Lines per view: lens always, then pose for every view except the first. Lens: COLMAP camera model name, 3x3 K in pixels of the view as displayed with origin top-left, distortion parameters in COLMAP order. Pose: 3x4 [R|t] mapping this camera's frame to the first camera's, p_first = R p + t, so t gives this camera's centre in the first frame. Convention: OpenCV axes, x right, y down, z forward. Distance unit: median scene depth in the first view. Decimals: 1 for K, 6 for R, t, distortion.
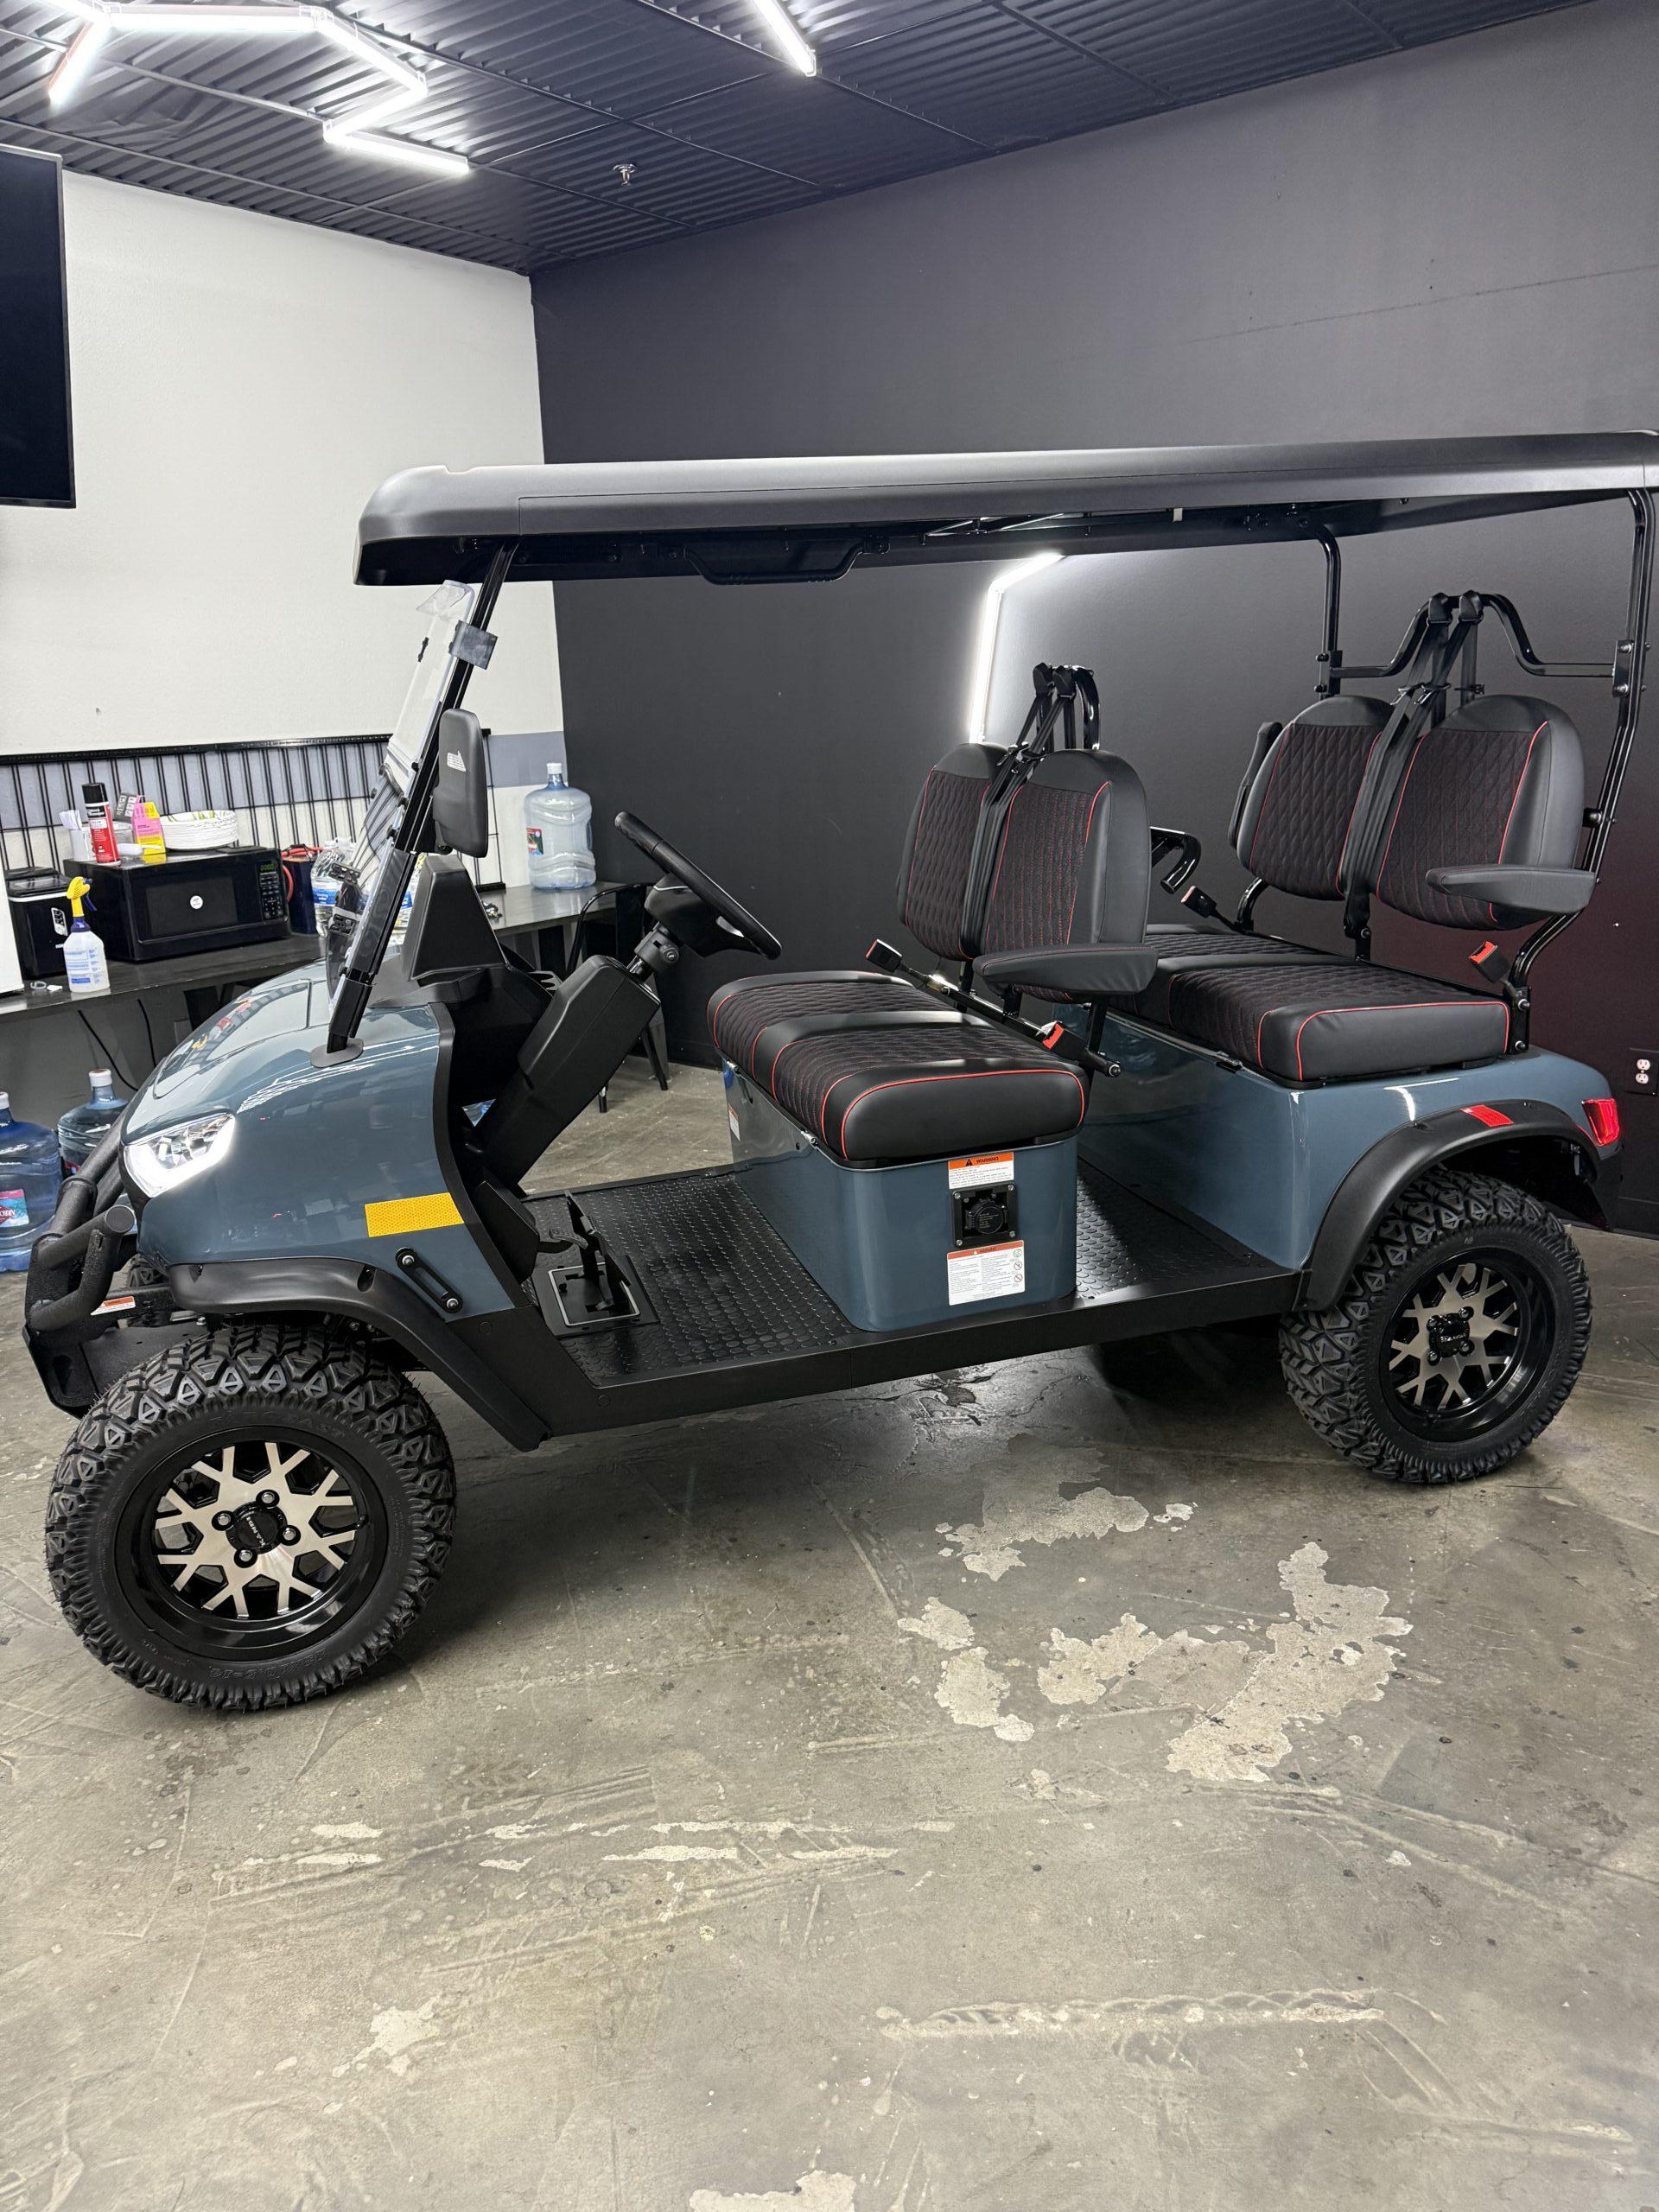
lens RADIAL K [[1586.8, 0, 842.2], [0, 1586.8, 1128.9], [0, 0, 1]] dist [0.007678, 0.000826]
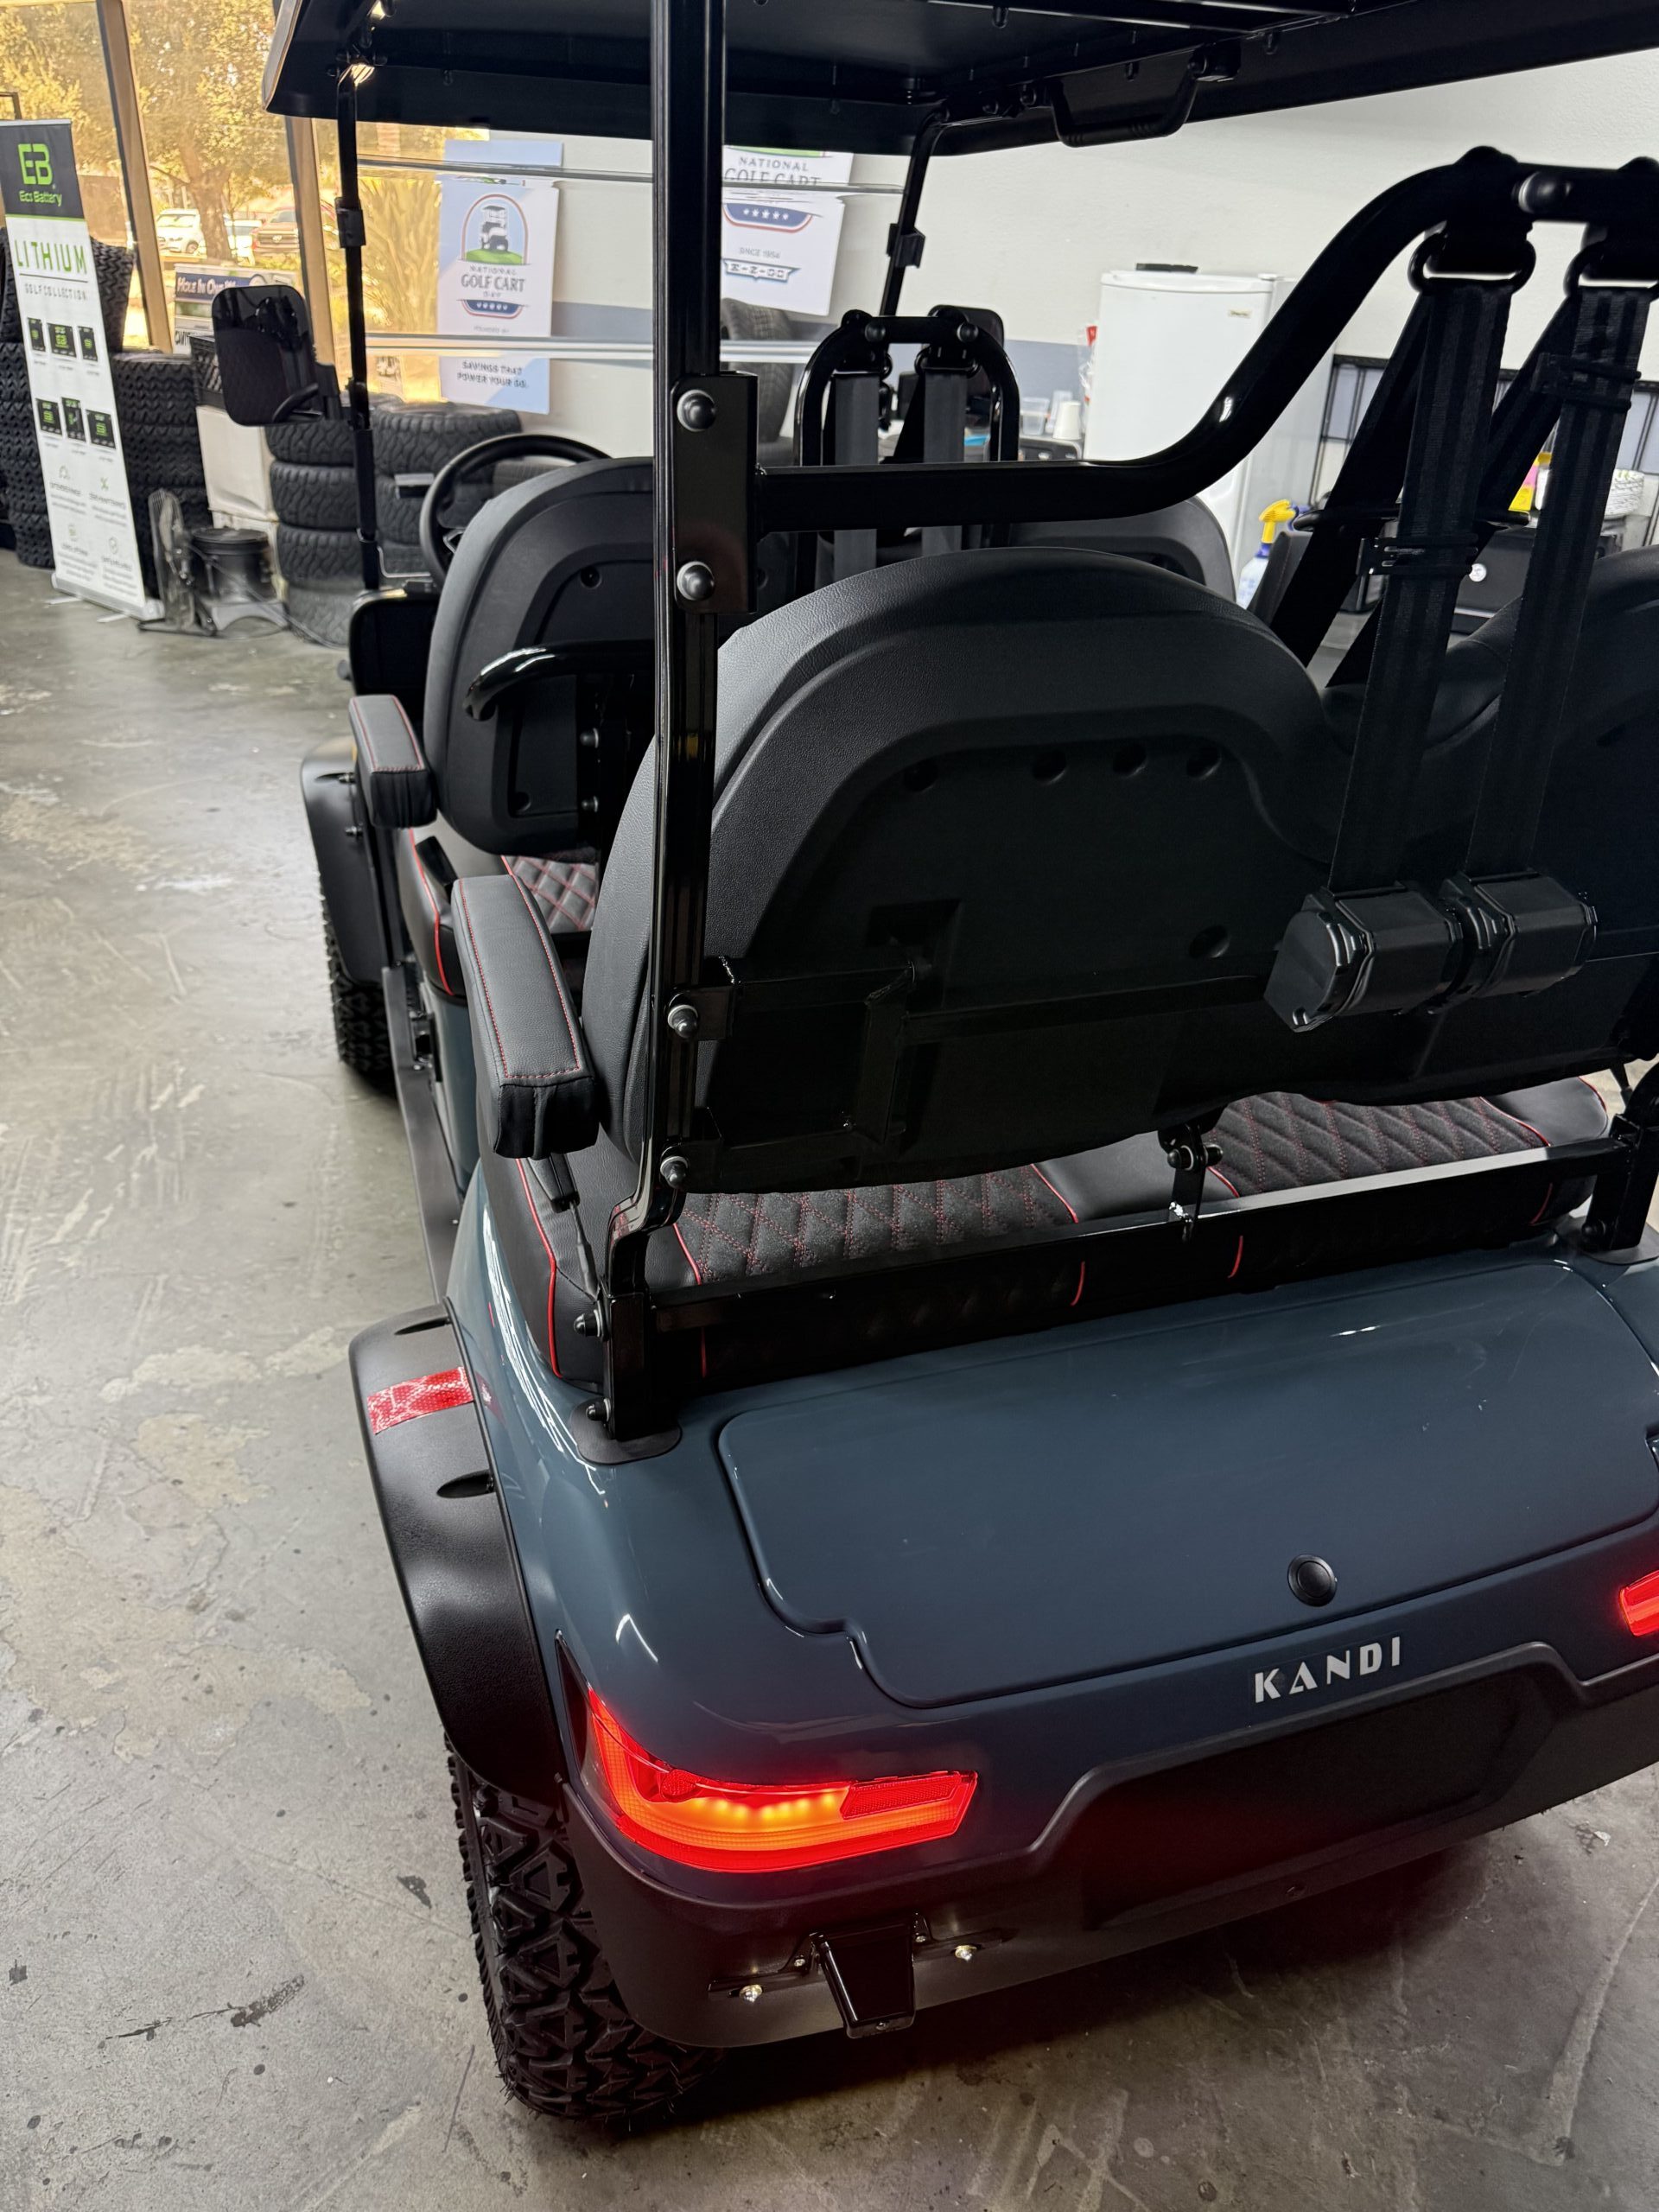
lens RADIAL K [[1586.8, 0, 842.2], [0, 1586.8, 1128.9], [0, 0, 1]] dist [0.007678, 0.000826]
pose [[0.041166, 0.512319, -0.857808, 0.659548], [-0.329977, 0.817336, 0.472311, -0.283175], [0.943091, 0.263613, 0.202700, 0.856182]]
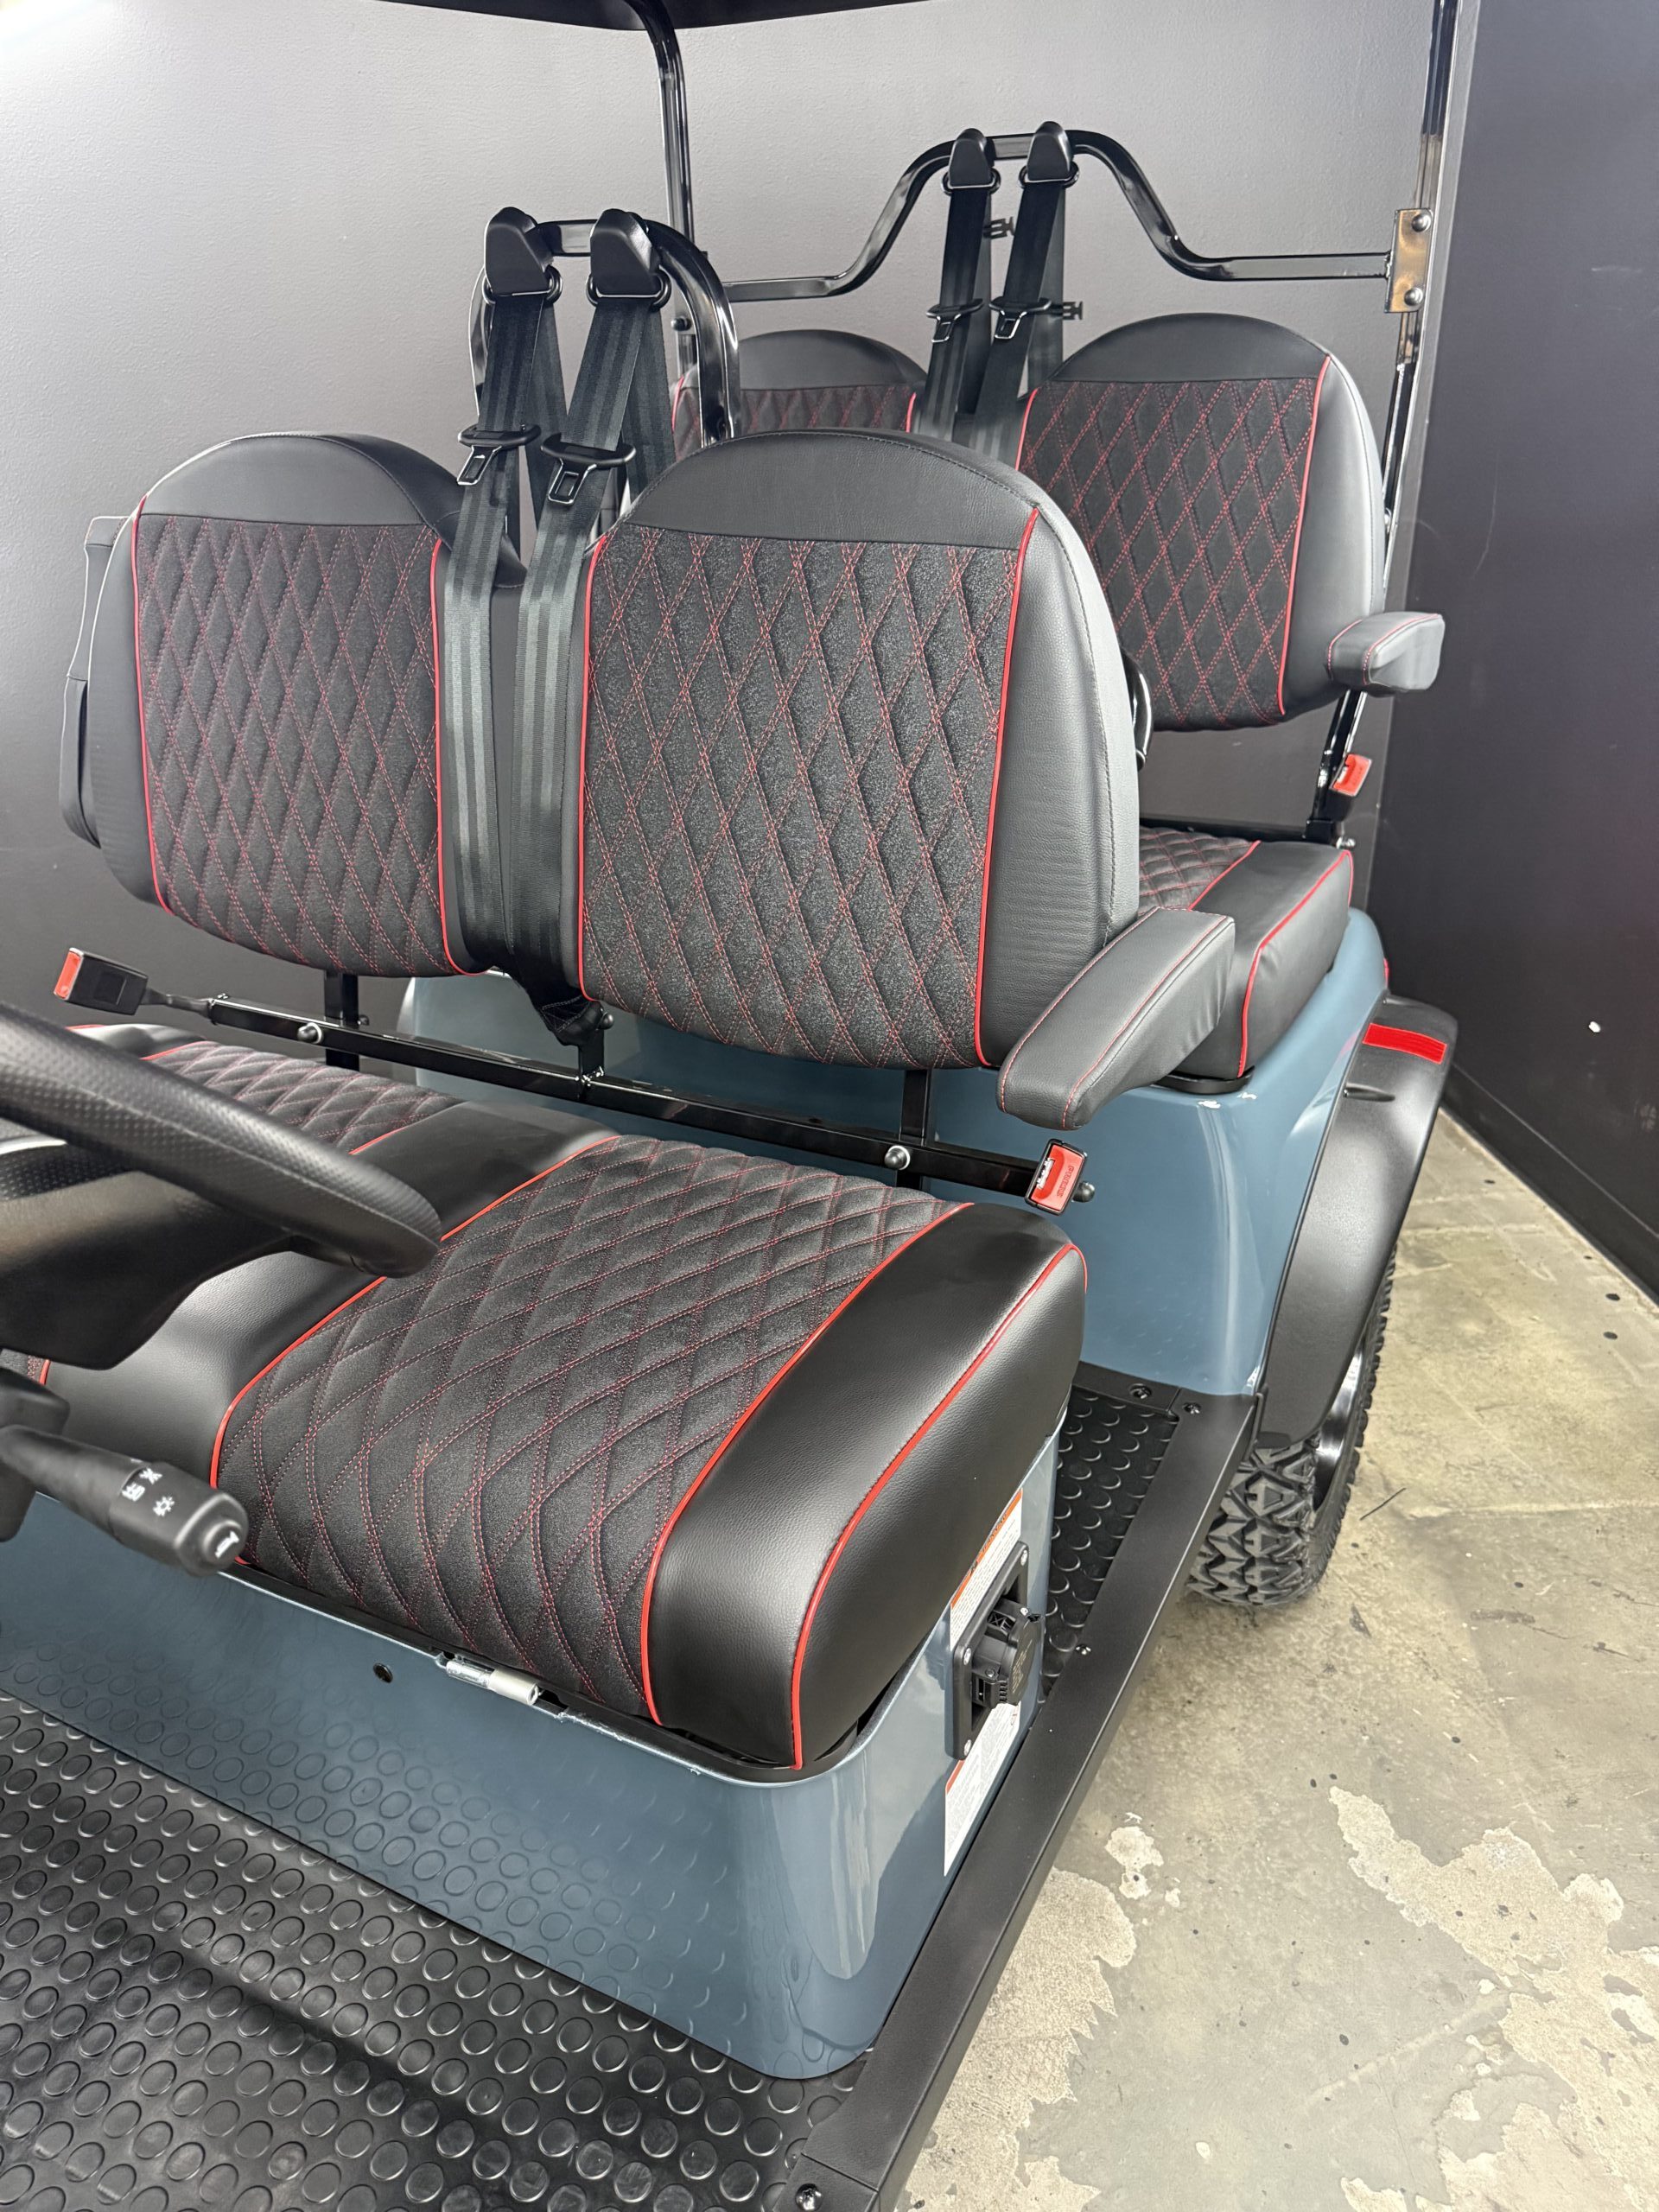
lens RADIAL K [[1586.8, 0, 842.2], [0, 1586.8, 1128.9], [0, 0, 1]] dist [0.007678, 0.000826]
pose [[0.699671, -0.319012, 0.639290, -0.127613], [0.207868, 0.946966, 0.245045, -0.147620], [-0.683558, -0.038563, 0.728877, 0.599676]]
